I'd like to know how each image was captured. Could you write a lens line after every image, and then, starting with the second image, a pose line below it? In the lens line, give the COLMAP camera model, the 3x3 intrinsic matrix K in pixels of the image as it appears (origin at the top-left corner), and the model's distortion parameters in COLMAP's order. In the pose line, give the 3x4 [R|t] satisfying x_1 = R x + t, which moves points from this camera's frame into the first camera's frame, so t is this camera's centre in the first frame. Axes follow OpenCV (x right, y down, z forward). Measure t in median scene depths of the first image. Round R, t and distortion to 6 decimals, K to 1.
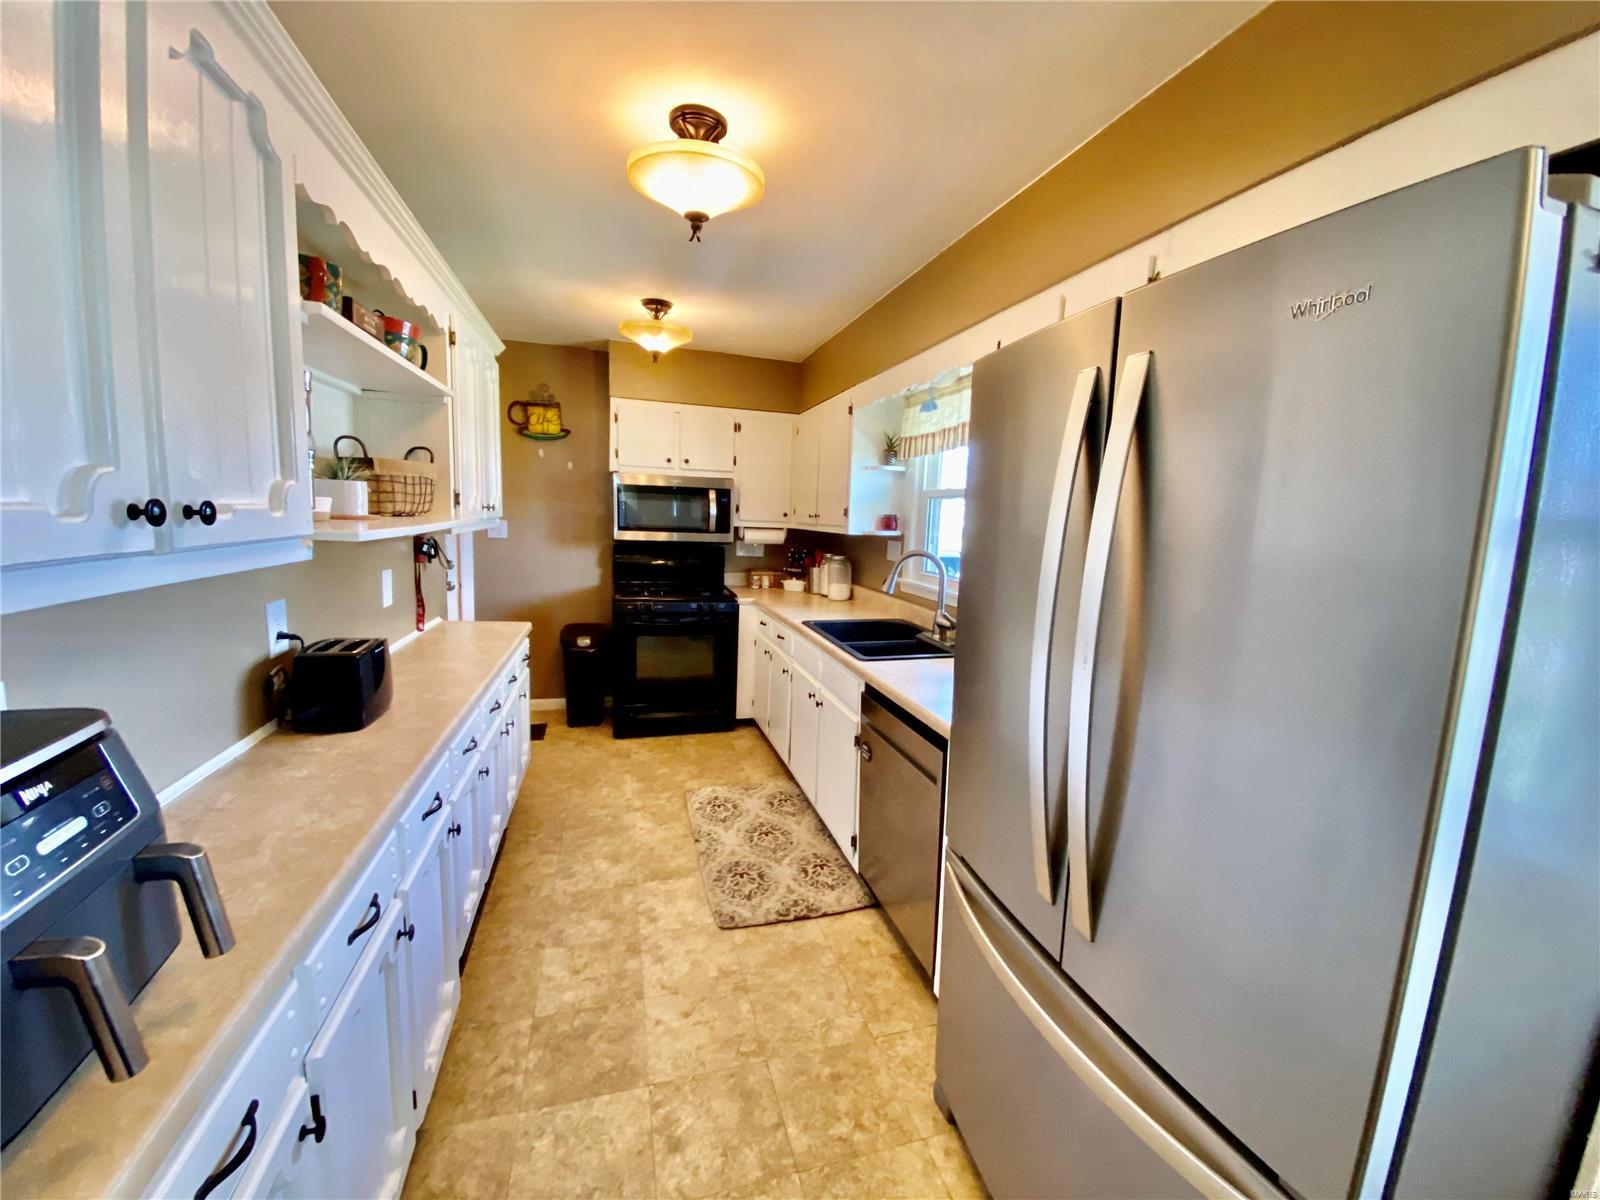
lens RADIAL K [[645.2, 0, 806.4], [0, 645.2, 607.3], [0, 0, 1]] dist [0.011812, -0.017491]
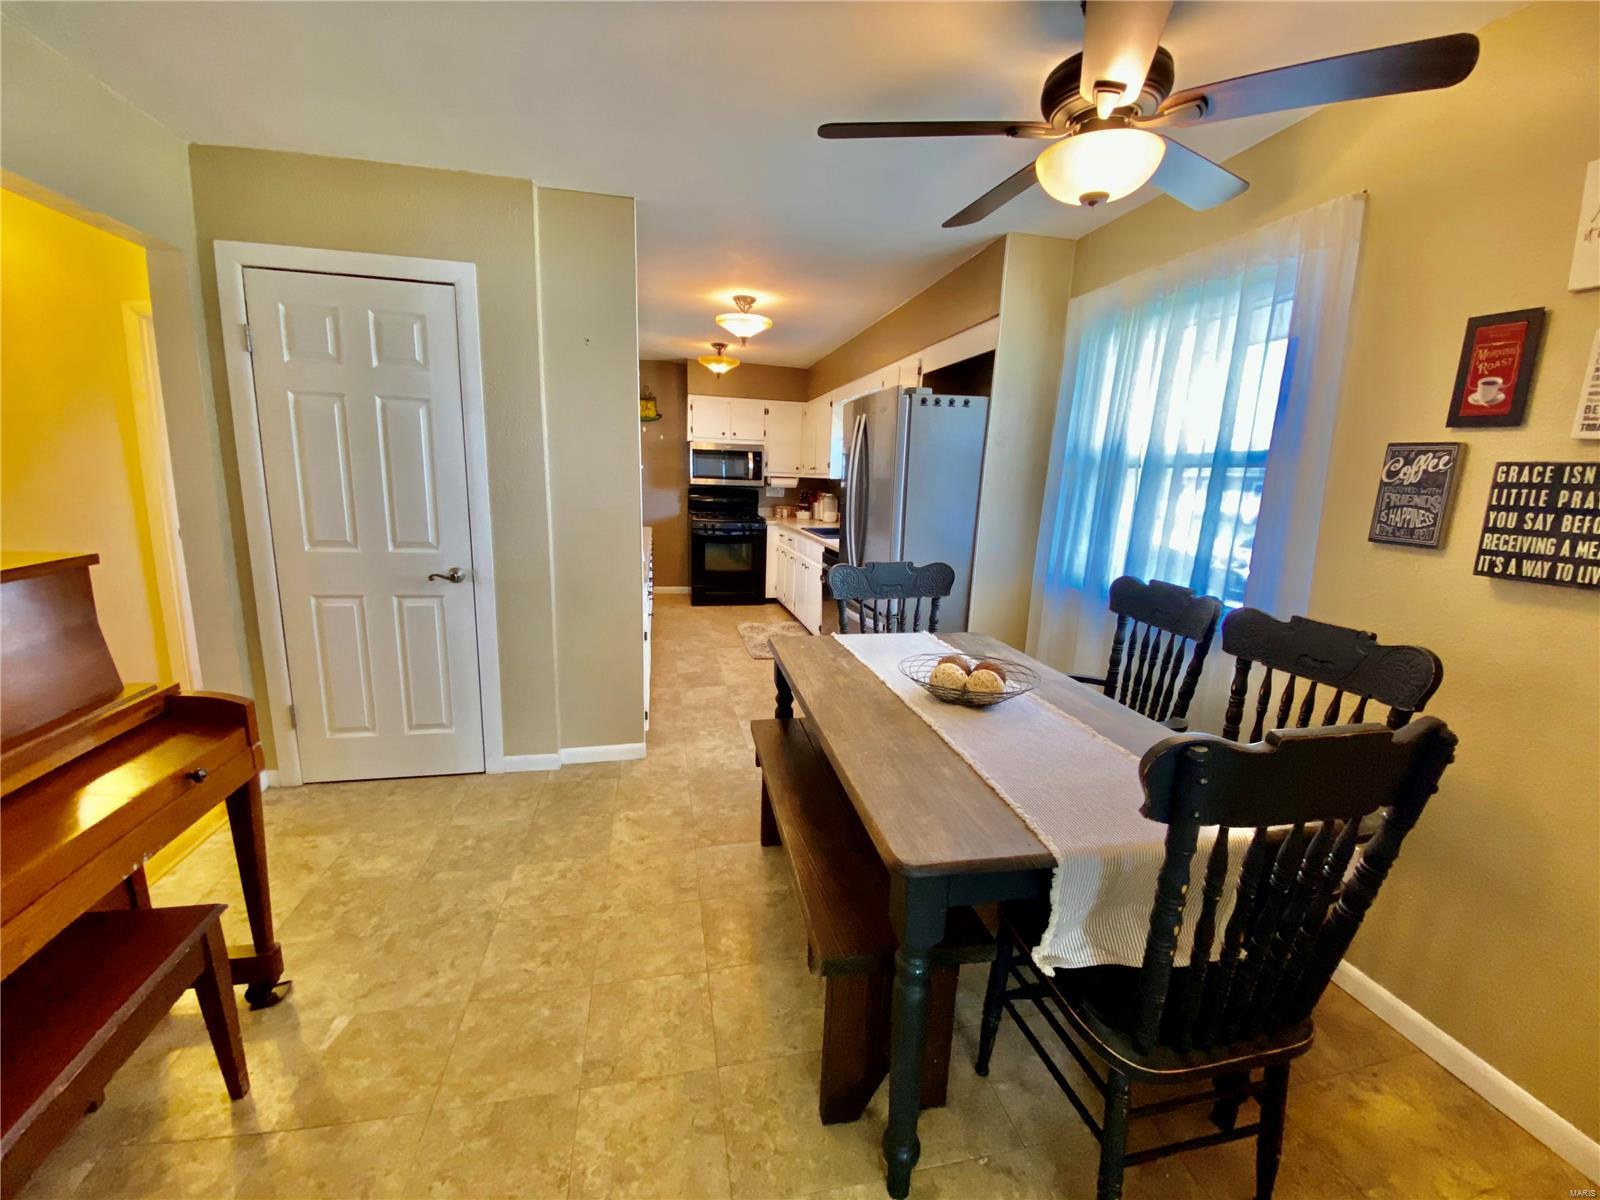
lens RADIAL K [[645.2, 0, 800.5], [0, 645.2, 623.0], [0, 0, 1]] dist [0.011812, -0.017491]
pose [[0.997593, 0.009727, -0.068662, 0.116559], [-0.004382, 0.996977, 0.077572, 0.145661], [0.069209, -0.077084, 0.994620, -0.781845]]
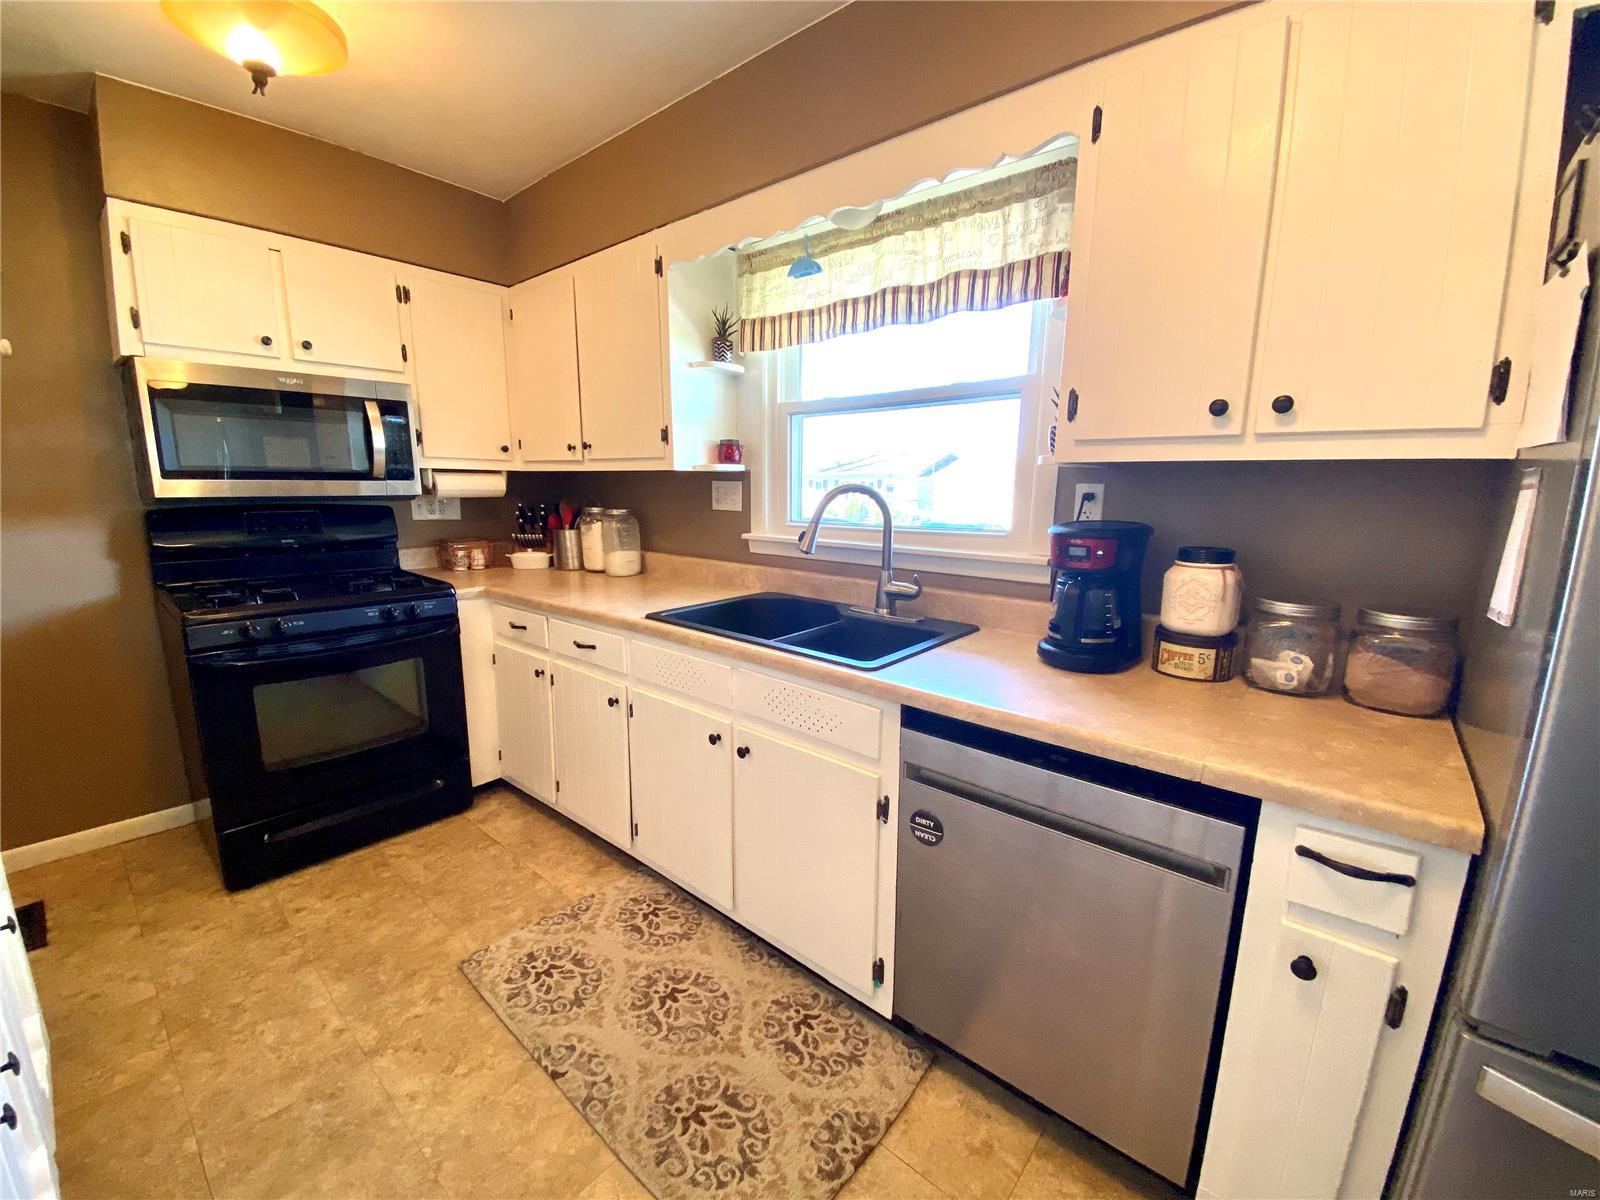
lens RADIAL K [[645.2, 0, 803.2], [0, 645.2, 608.7], [0, 0, 1]] dist [0.011812, -0.017491]
pose [[0.835787, -0.129350, 0.533600, -0.199618], [0.098141, 0.991397, 0.086605, -0.020911], [-0.540212, -0.020016, 0.841291, 0.417156]]
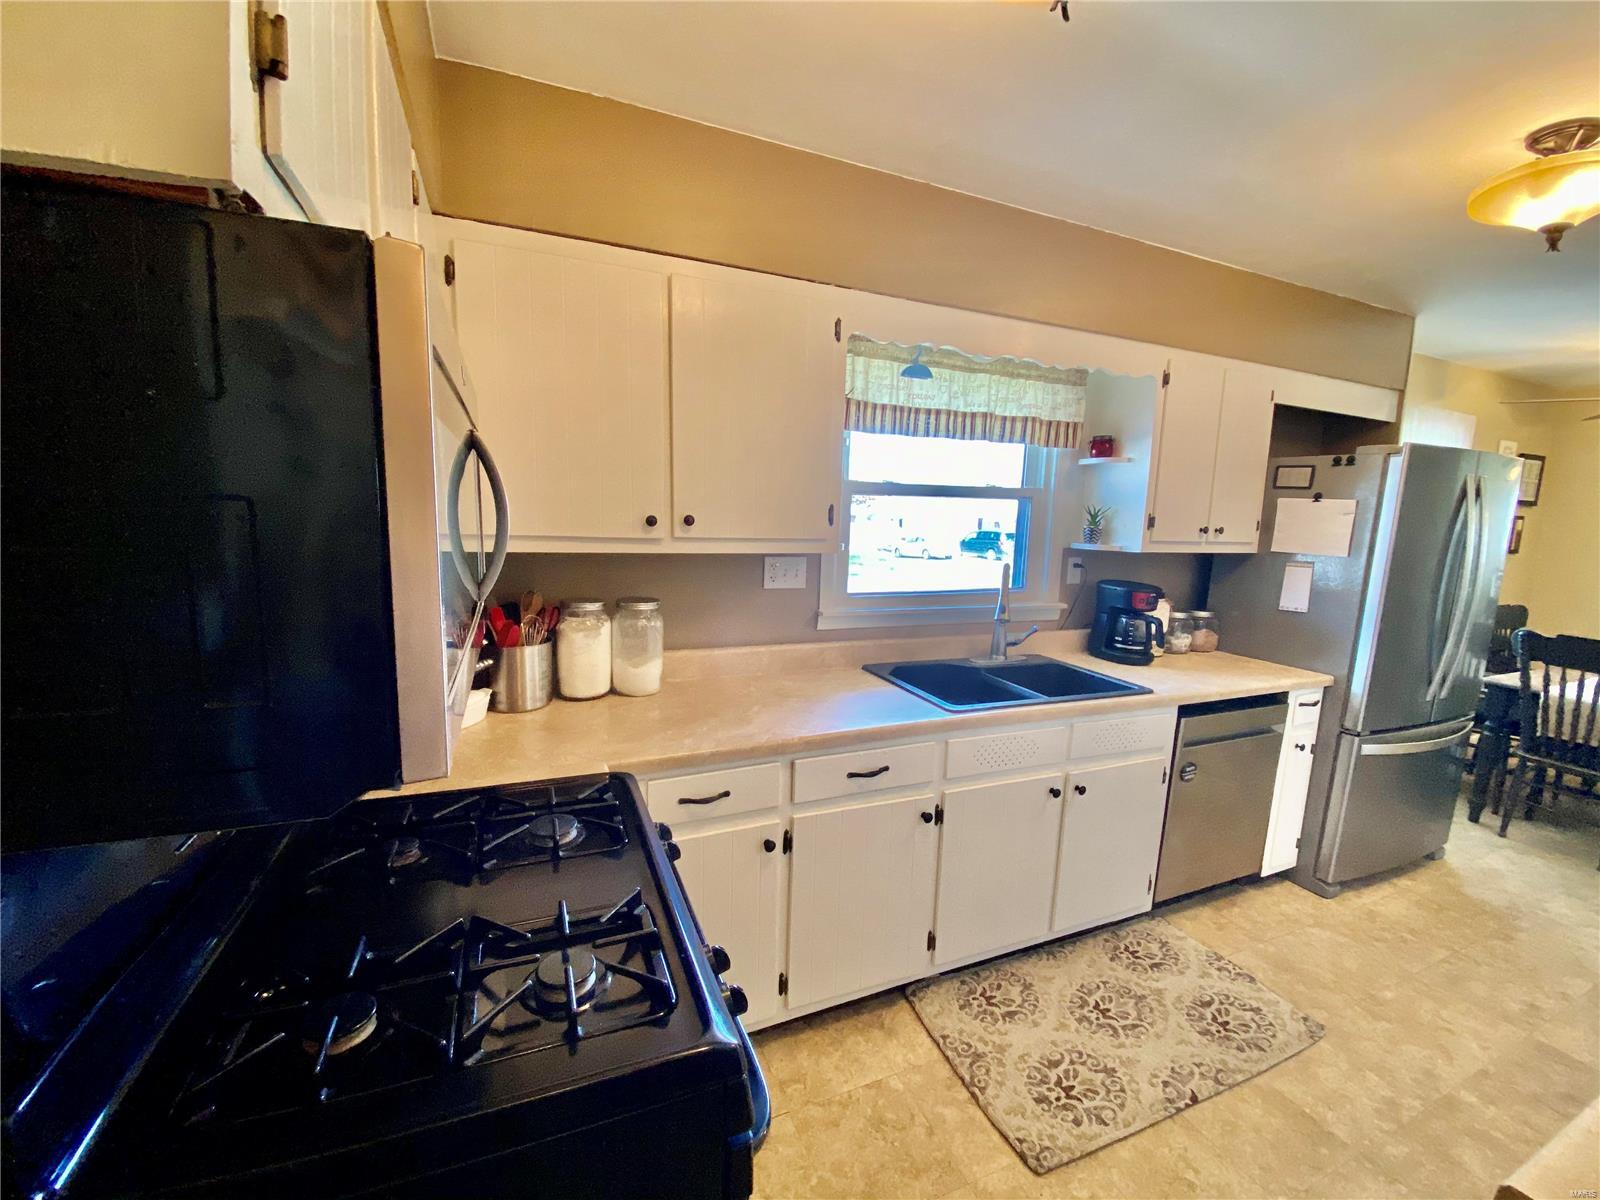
lens RADIAL K [[645.2, 0, 798.5], [0, 645.2, 598.4], [0, 0, 1]] dist [0.011812, -0.017491]
pose [[-0.110014, -0.177573, 0.977939, -0.538338], [0.107714, 0.975986, 0.189336, -0.201103], [-0.988076, 0.126167, -0.088245, 1.173628]]
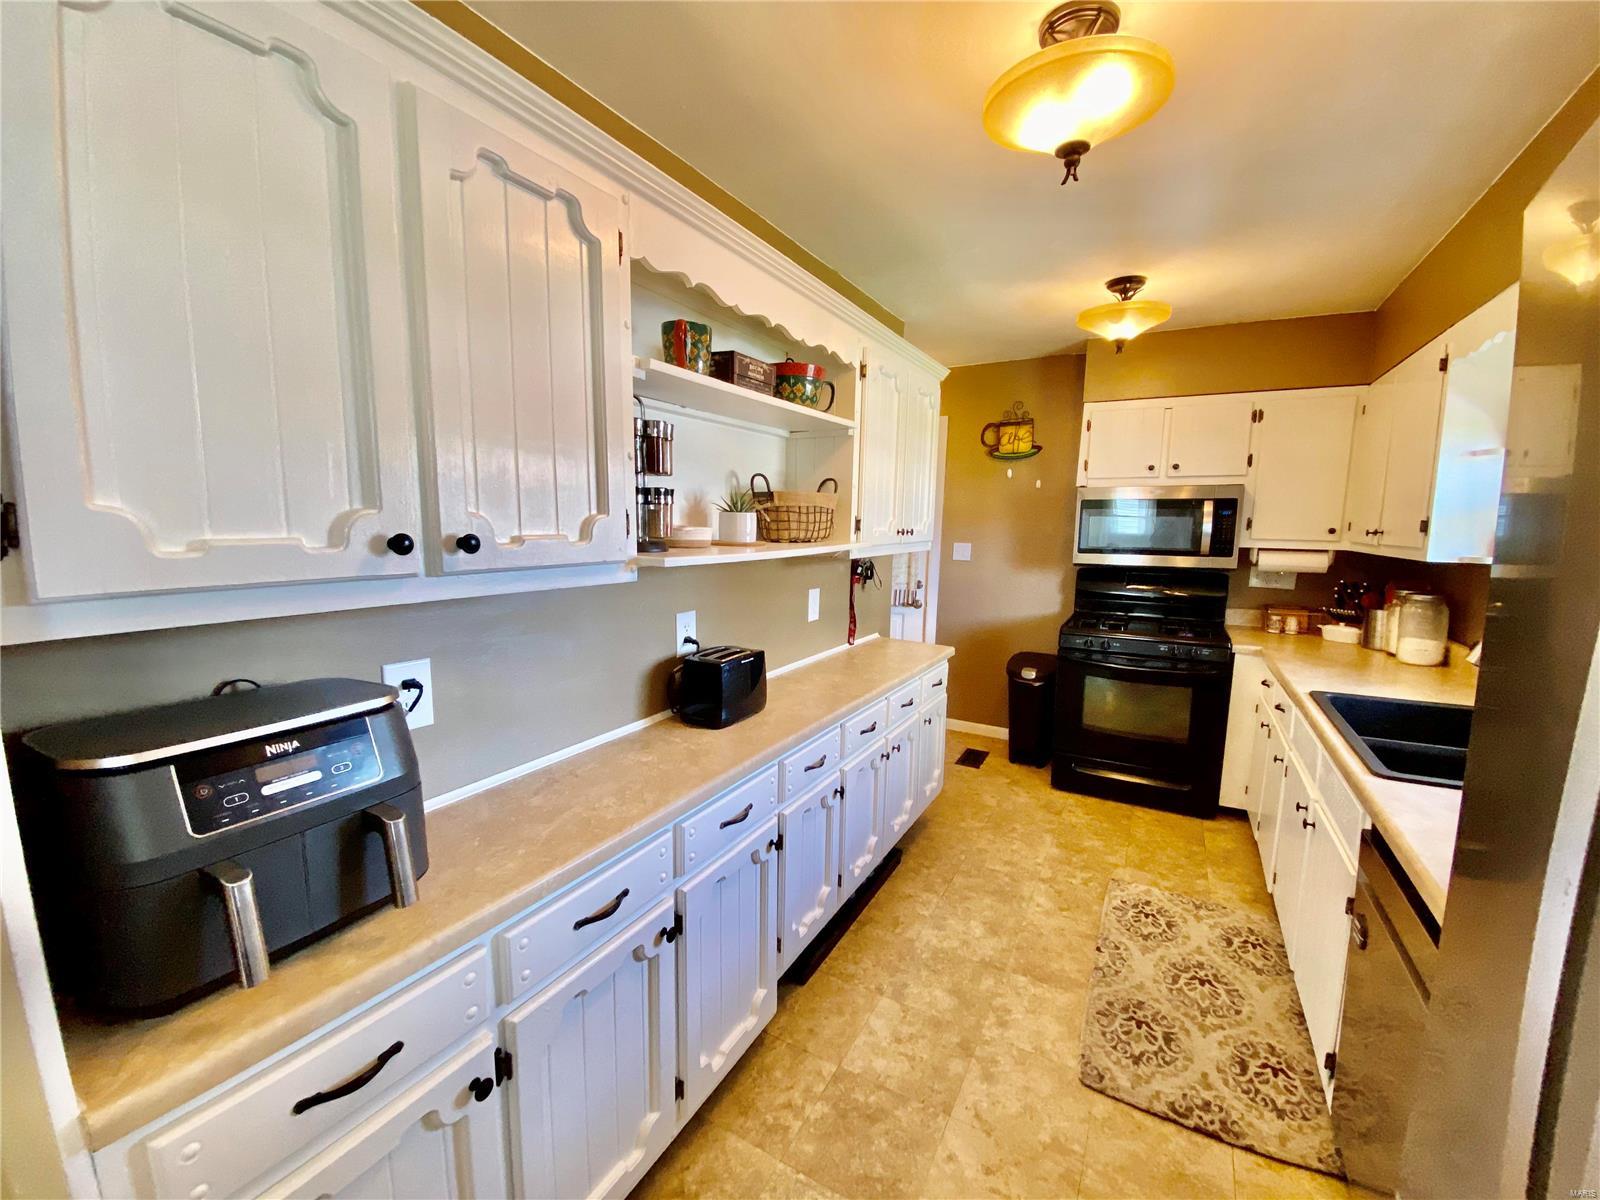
lens RADIAL K [[645.2, 0, 794.5], [0, 645.2, 605.4], [0, 0, 1]] dist [0.011812, -0.017491]
pose [[0.691185, 0.063292, -0.719901, 0.099924], [-0.087516, 0.996157, 0.003554, -0.021728], [0.717359, 0.060546, 0.694068, 0.143272]]
